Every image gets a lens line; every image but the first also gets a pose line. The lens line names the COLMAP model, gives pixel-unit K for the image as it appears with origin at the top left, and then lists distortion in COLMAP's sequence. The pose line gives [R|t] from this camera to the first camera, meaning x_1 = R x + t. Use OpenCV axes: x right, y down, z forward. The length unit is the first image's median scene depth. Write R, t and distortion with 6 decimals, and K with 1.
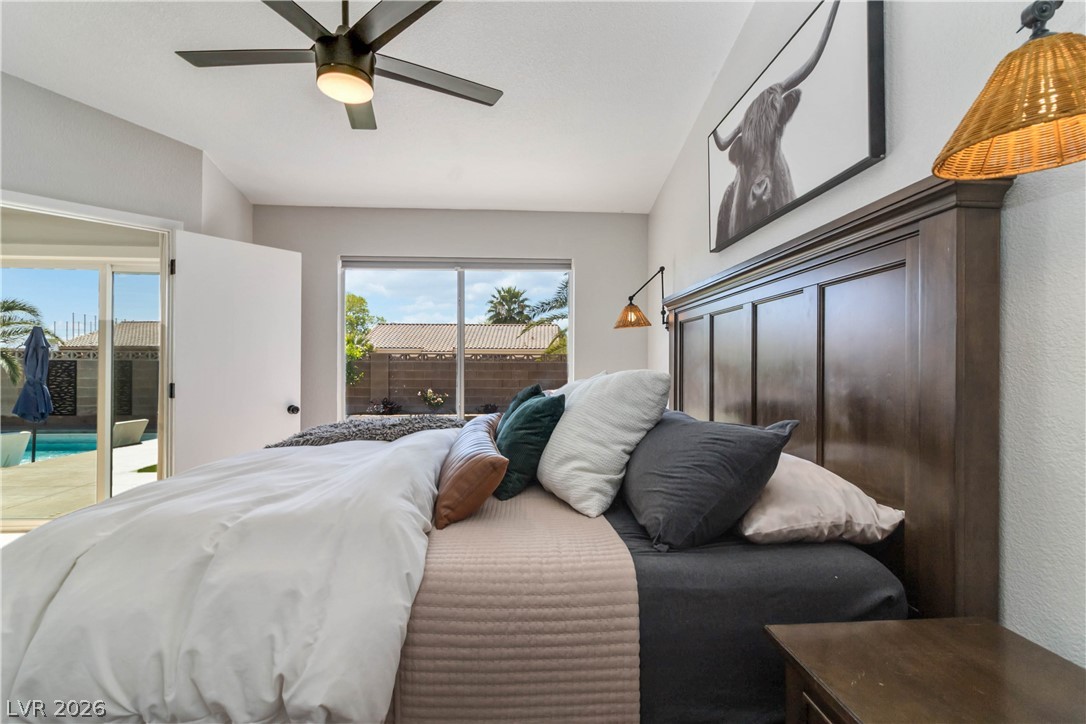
lens RADIAL K [[514.5, 0, 552.6], [0, 514.5, 362.9], [0, 0, 1]] dist [0.001138, 0.000300]
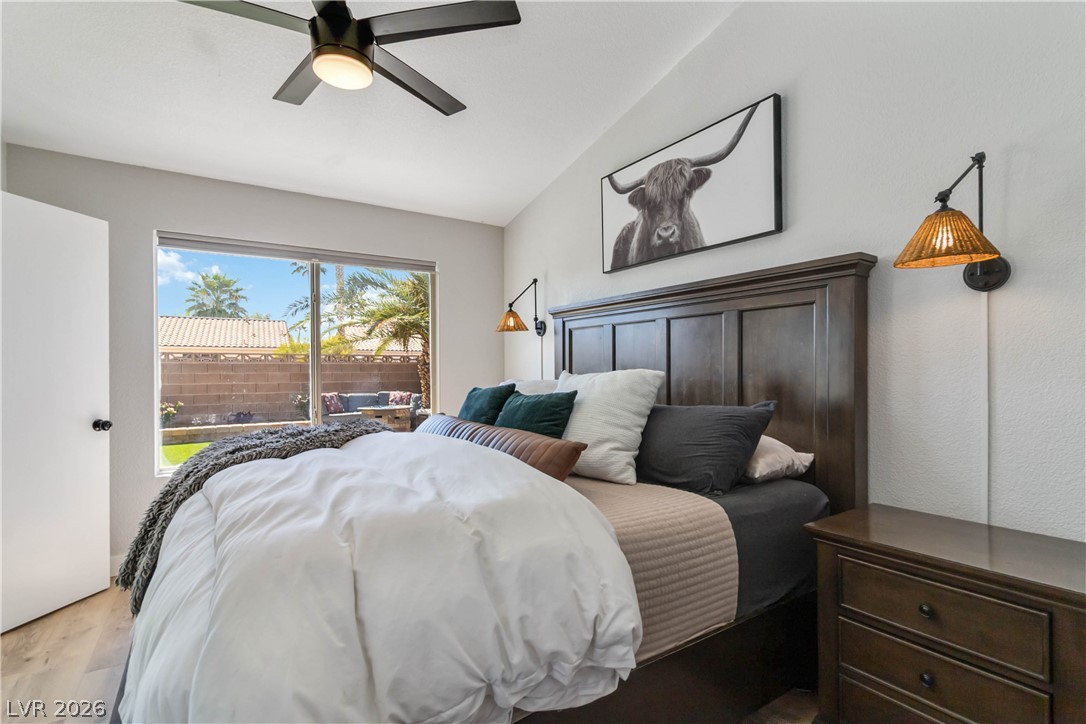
lens RADIAL K [[519.0, 0, 555.5], [0, 519.0, 364.0], [0, 0, 1]] dist [0.001646, 0.000269]
pose [[0.865895, -0.001885, 0.500222, -0.553024], [0.001624, 0.999998, 0.000958, -0.001059], [-0.500223, -0.000017, 0.865897, -0.015174]]
